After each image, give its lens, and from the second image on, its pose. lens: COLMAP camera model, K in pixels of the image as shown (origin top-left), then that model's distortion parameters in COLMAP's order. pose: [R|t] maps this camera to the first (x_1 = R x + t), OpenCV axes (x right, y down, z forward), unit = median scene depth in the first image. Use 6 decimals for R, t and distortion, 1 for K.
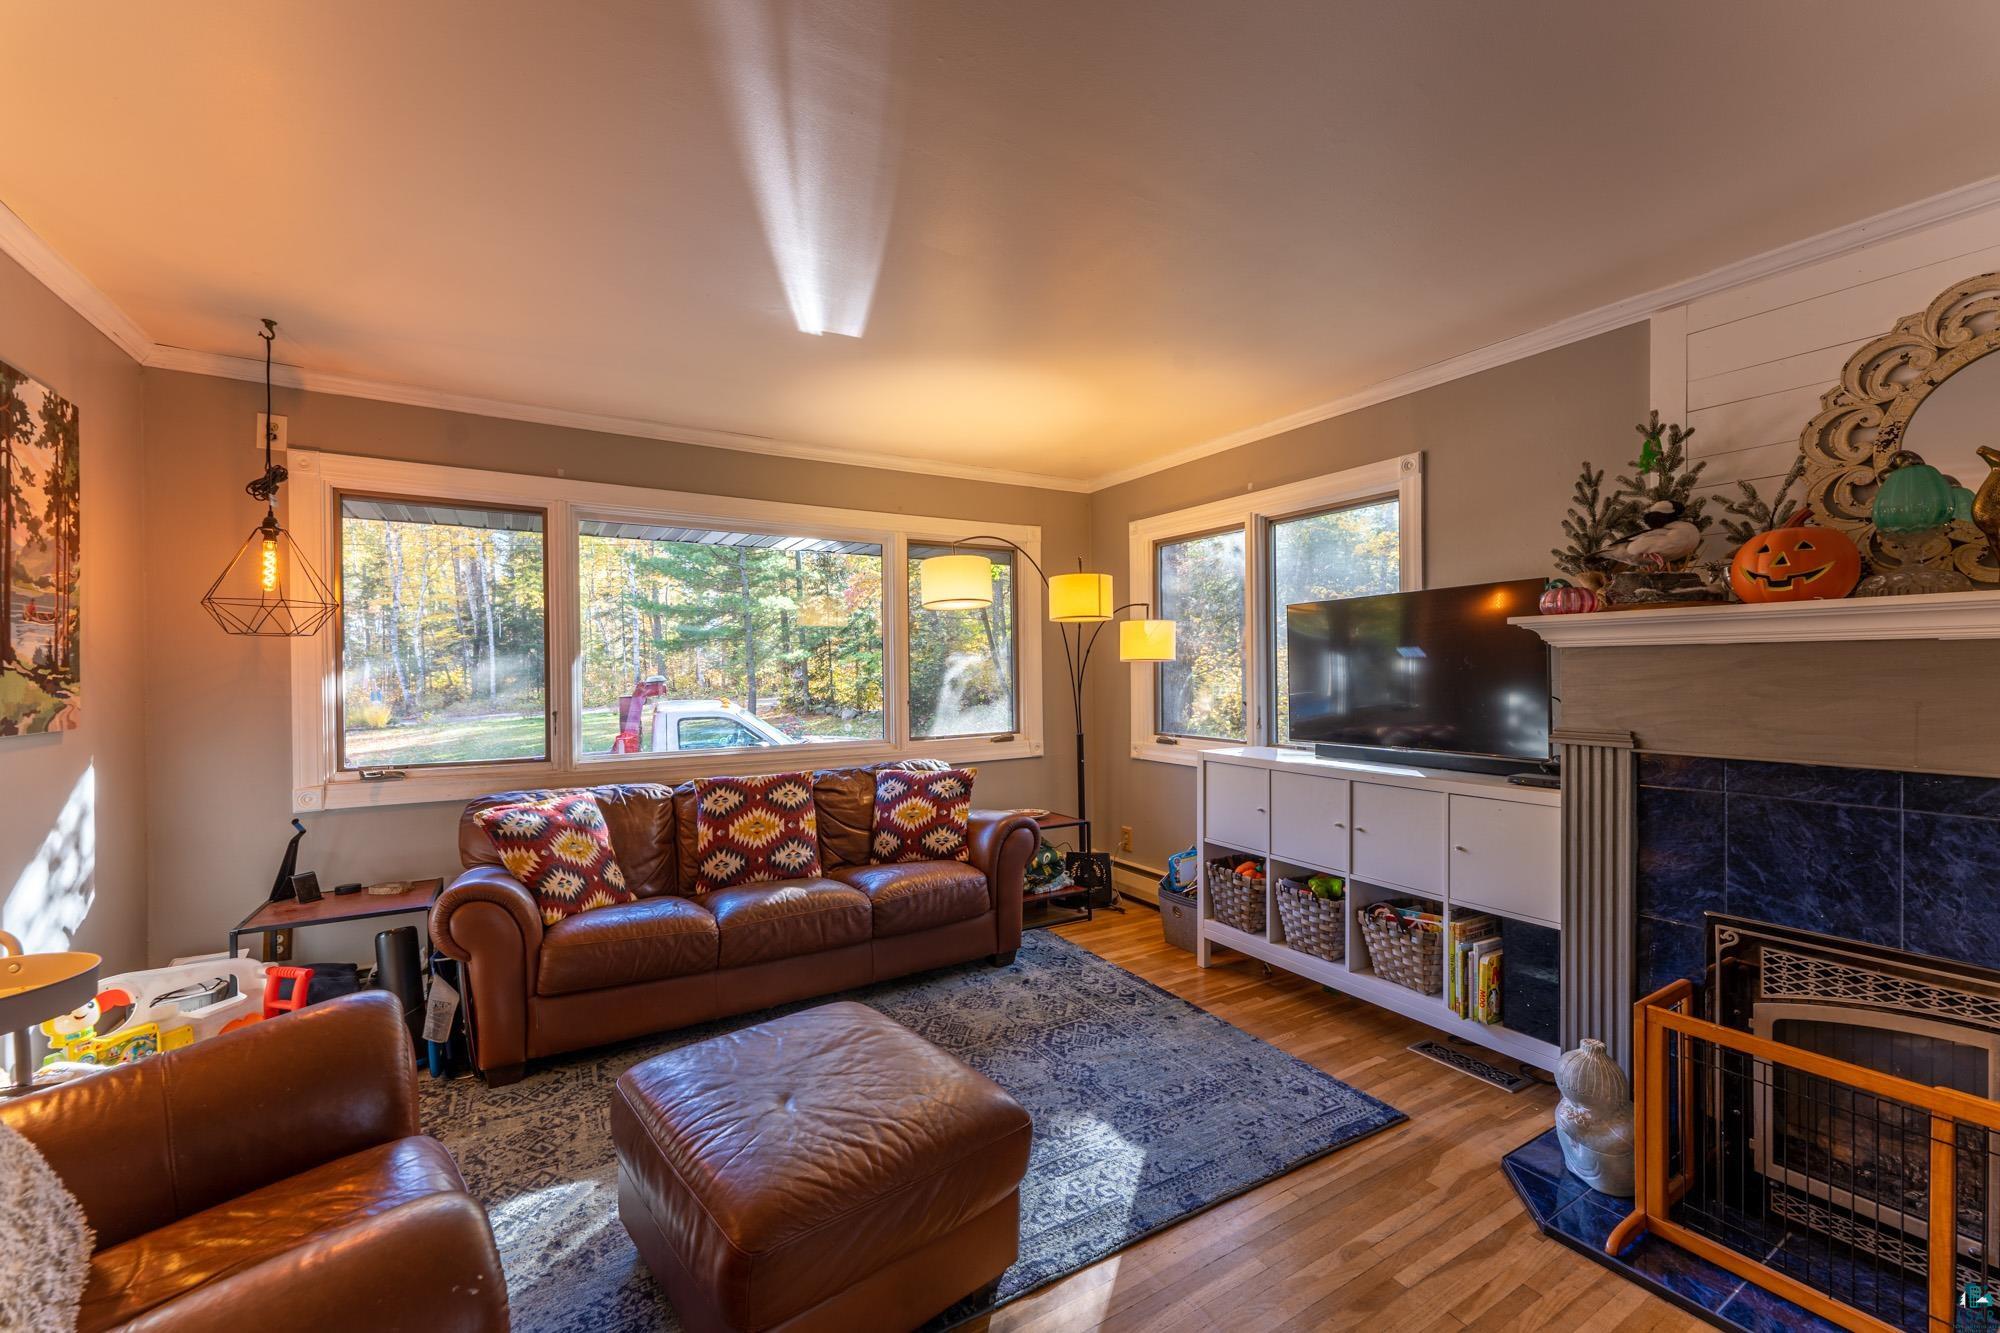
lens RADIAL K [[797.7, 0, 998.6], [0, 797.7, 678.5], [0, 0, 1]] dist [-0.000877, -0.000061]
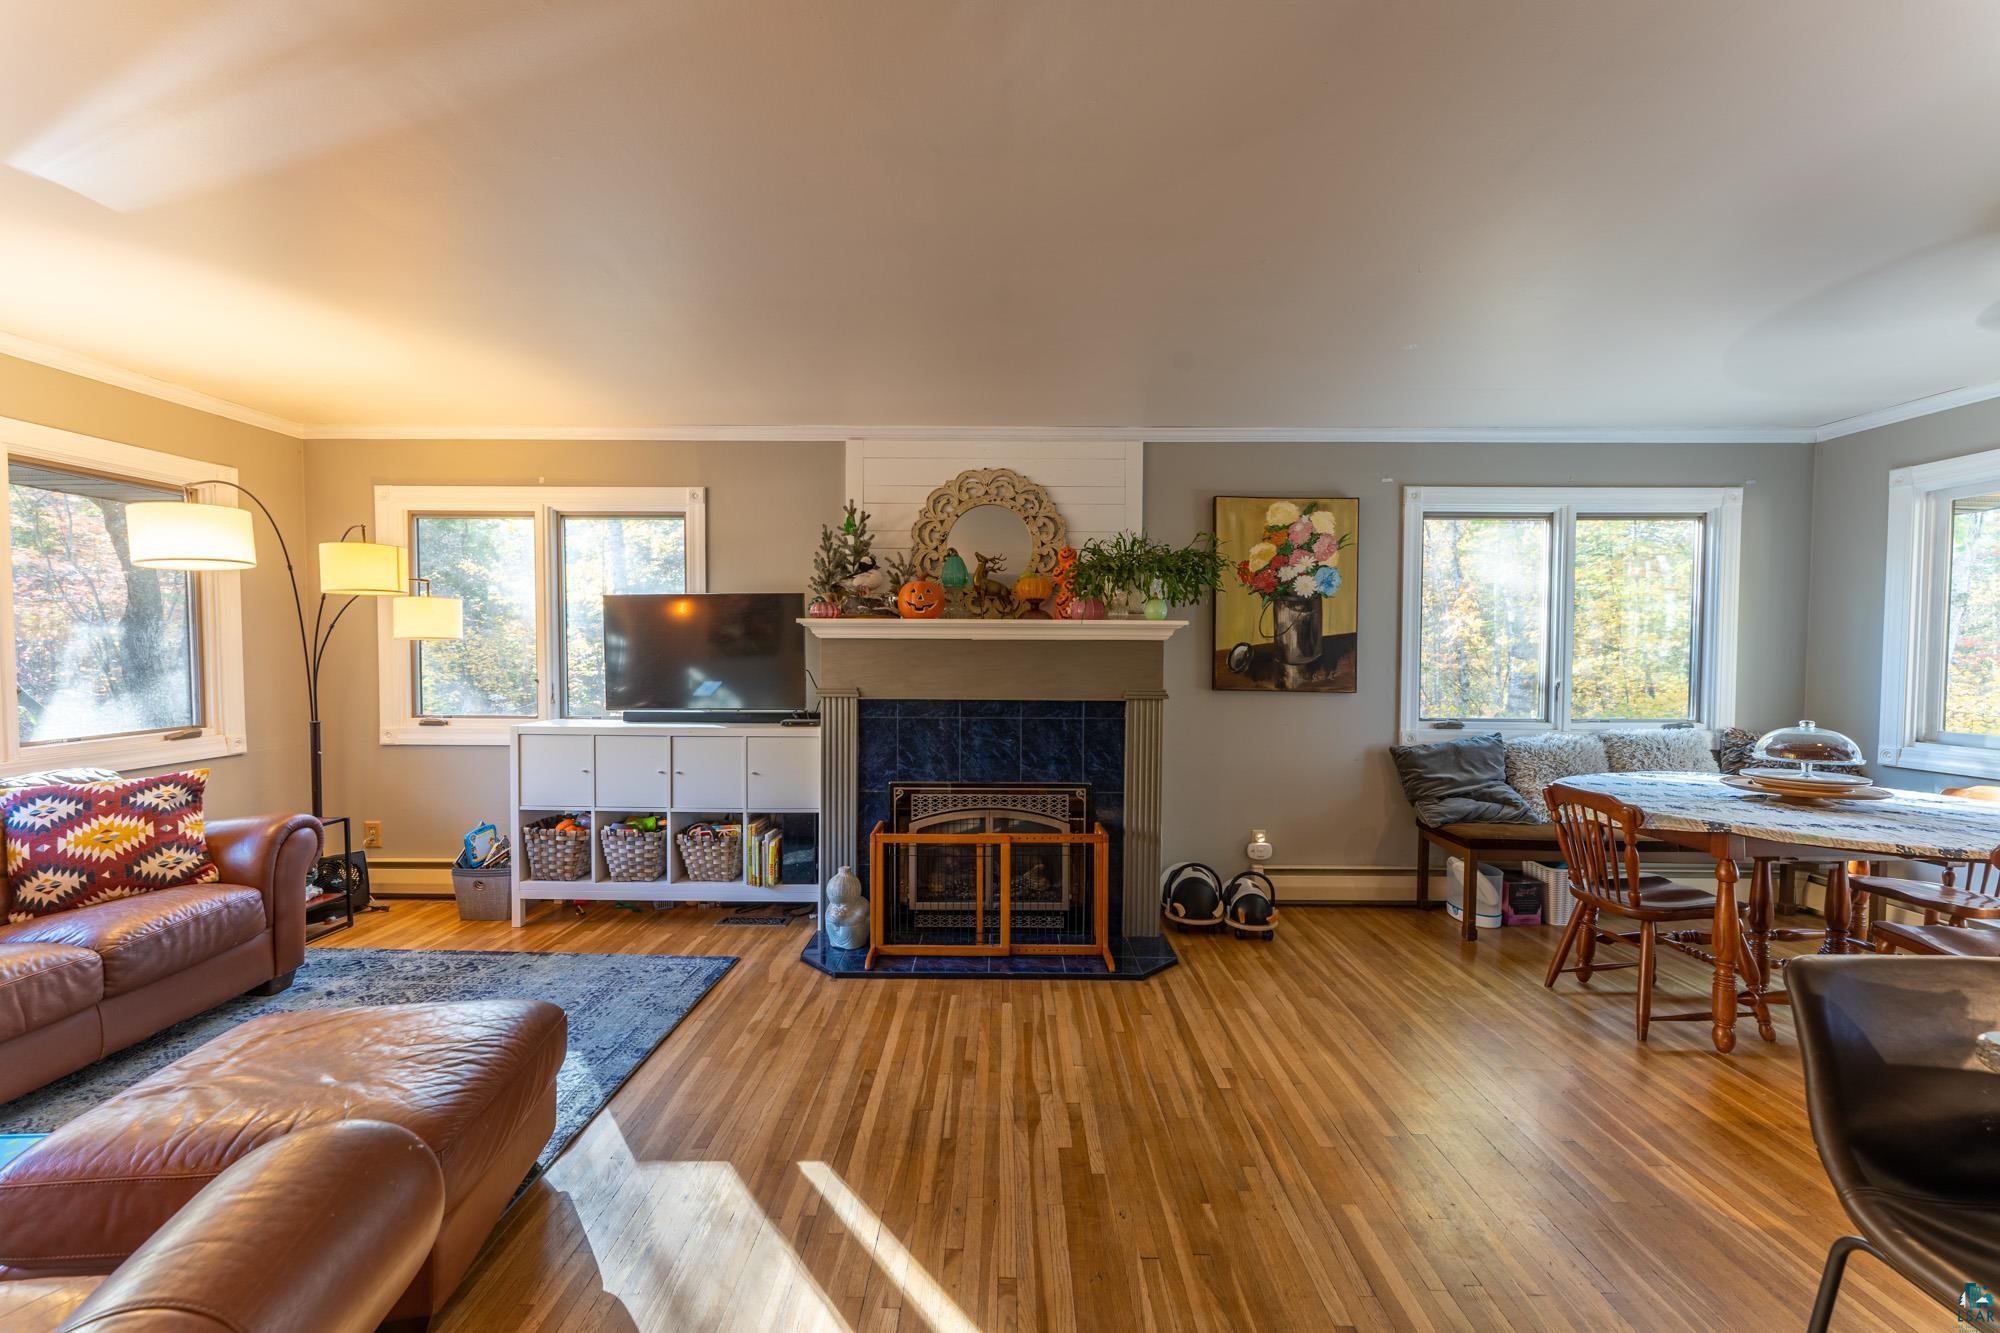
lens RADIAL K [[797.7, 0, 998.6], [0, 797.7, 678.5], [0, 0, 1]] dist [-0.000877, -0.000061]
pose [[0.521460, -0.021414, 0.853007, -0.361435], [0.000365, 0.999691, 0.024873, 0.002196], [-0.853276, -0.012659, 0.521306, -0.120493]]
